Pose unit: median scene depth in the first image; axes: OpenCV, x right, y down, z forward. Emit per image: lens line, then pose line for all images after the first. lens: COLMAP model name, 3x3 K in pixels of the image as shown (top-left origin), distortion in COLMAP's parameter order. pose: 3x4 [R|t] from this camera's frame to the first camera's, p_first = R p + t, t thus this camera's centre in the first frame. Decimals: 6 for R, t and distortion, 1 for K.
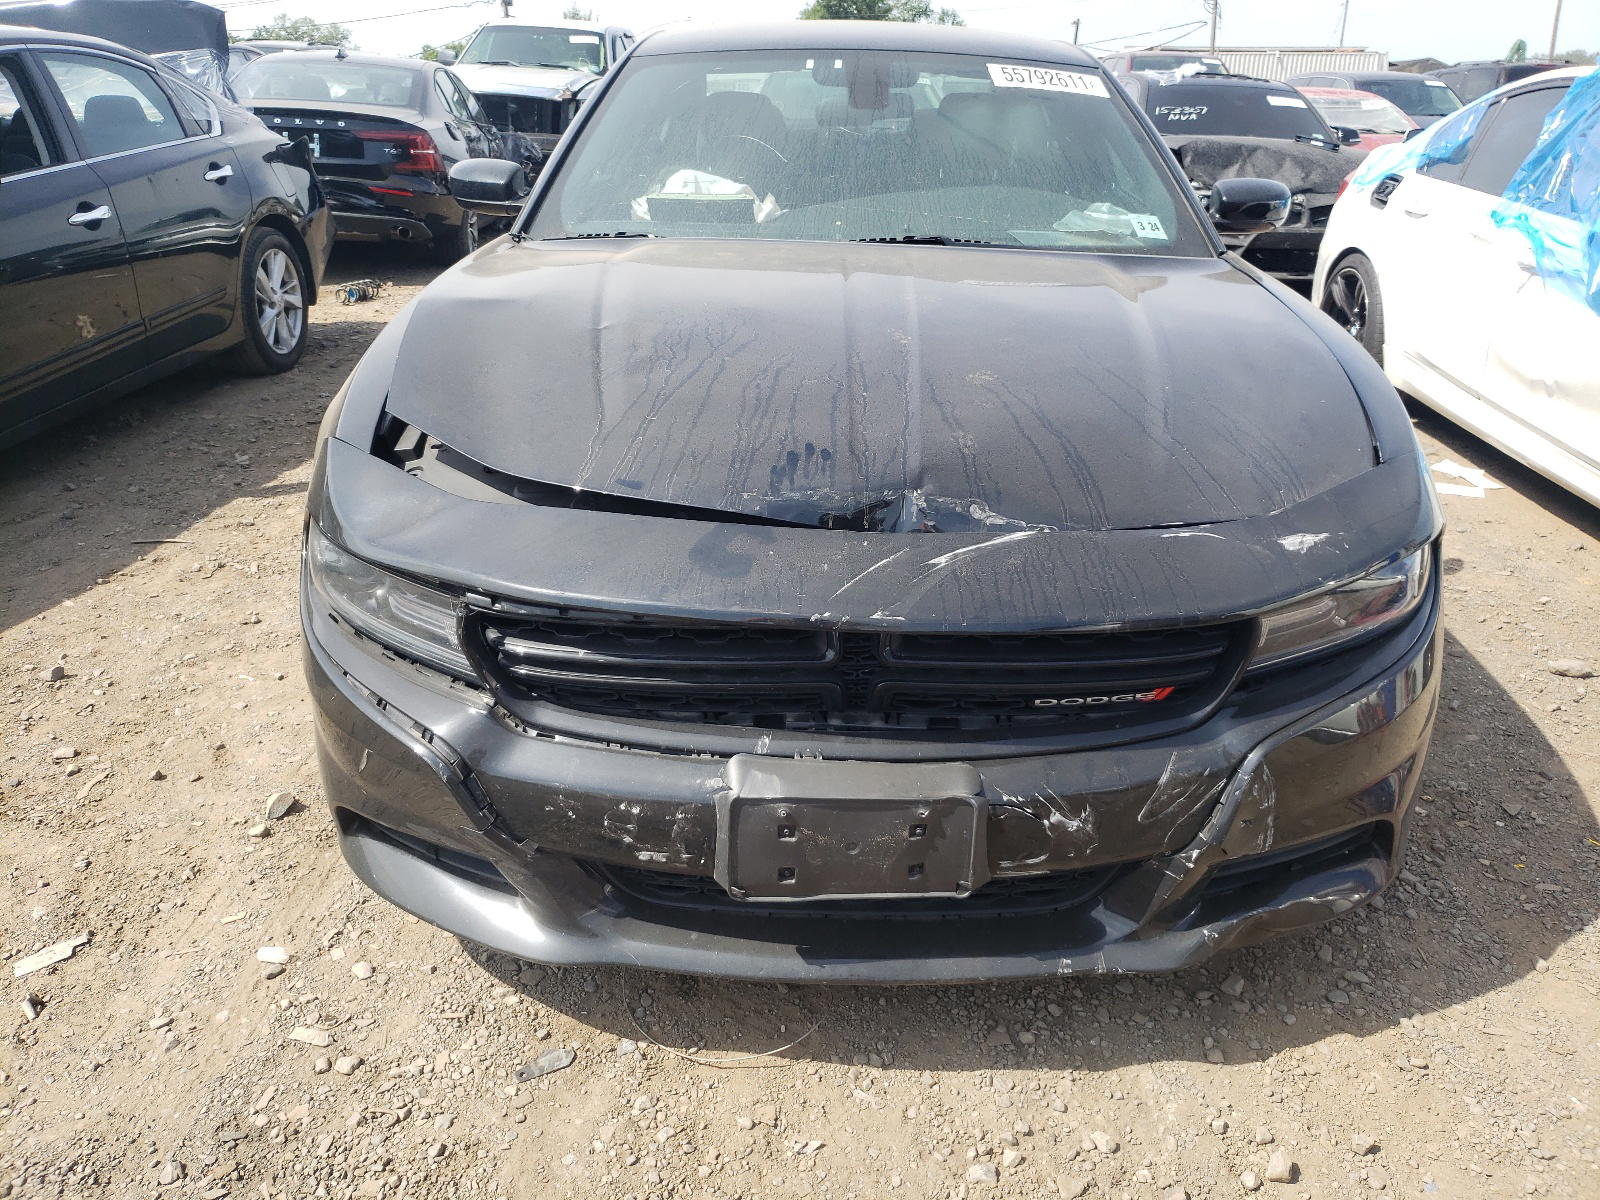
lens RADIAL K [[1220.4, 0, 794.2], [0, 1220.4, 599.5], [0, 0, 1]] dist [0.044590, -0.000634]
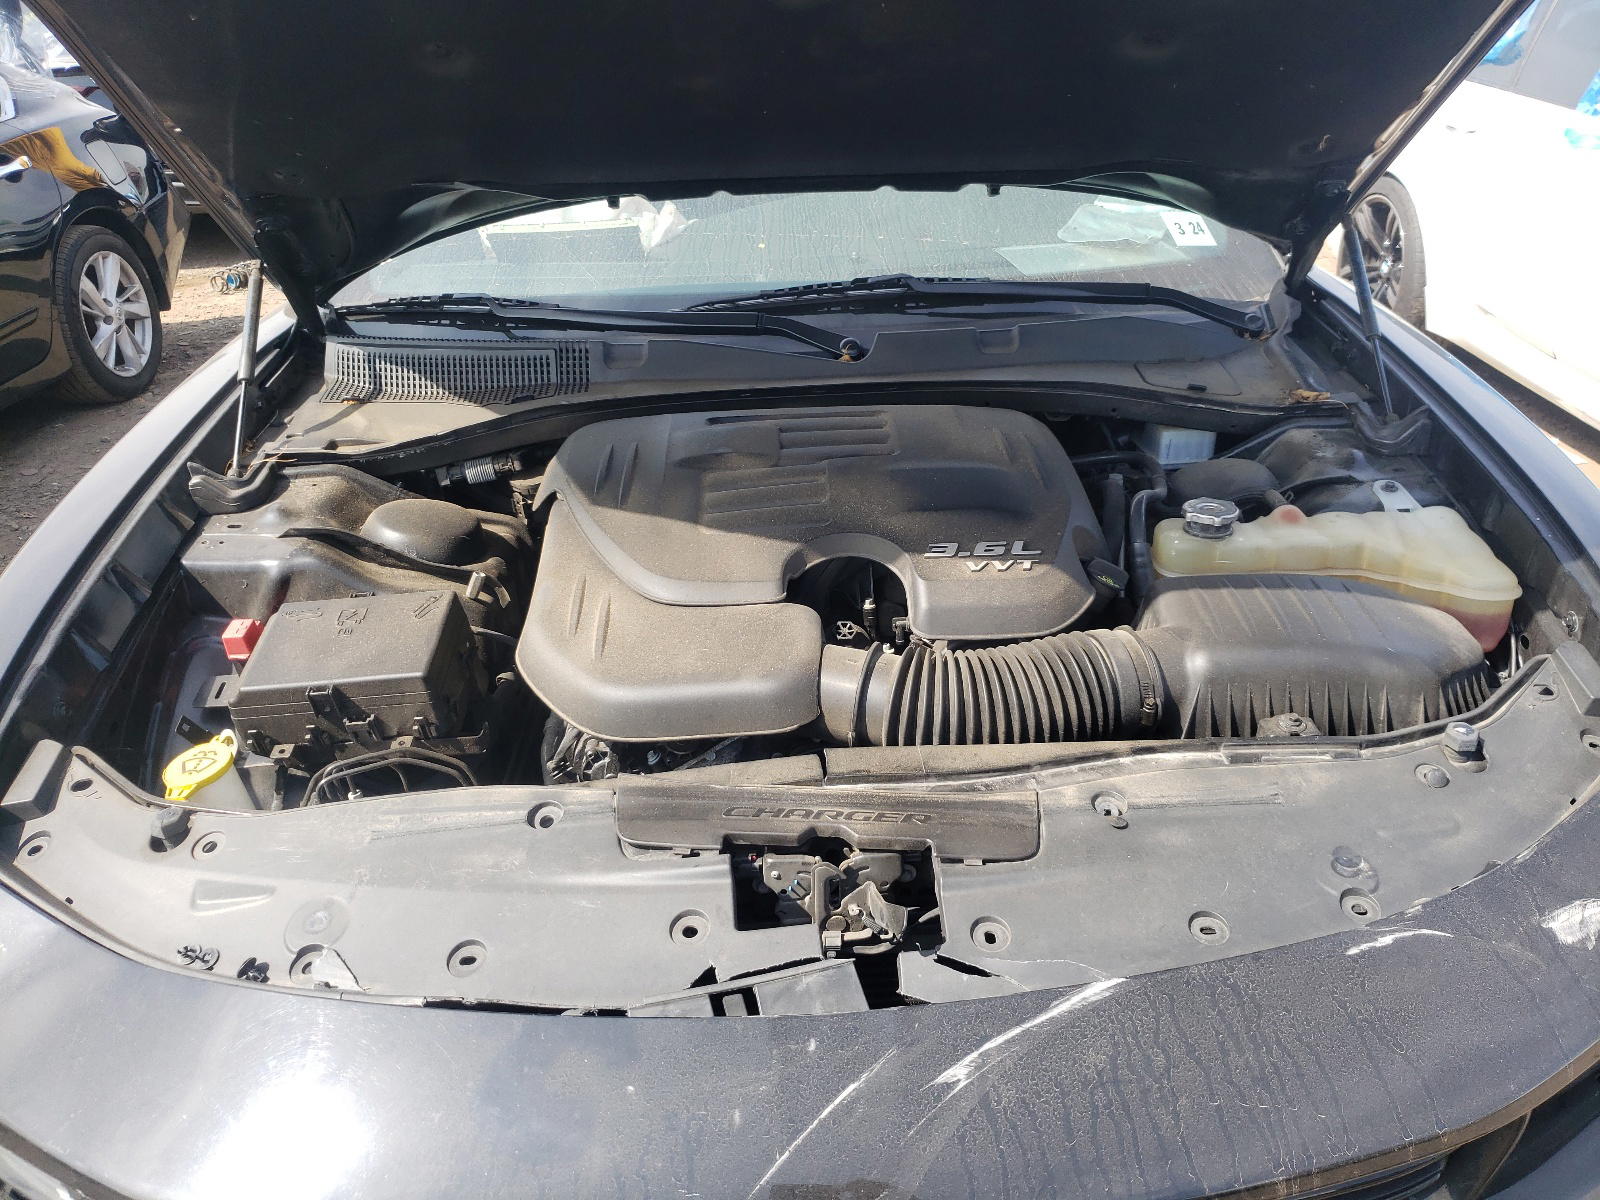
lens RADIAL K [[1220.4, 0, 806.8], [0, 1220.4, 594.9], [0, 0, 1]] dist [0.044590, -0.000634]
pose [[0.997458, -0.067866, 0.021724, 0.016638], [0.066188, 0.995323, 0.070366, -0.082234], [-0.026398, -0.068749, 0.997285, 0.140898]]
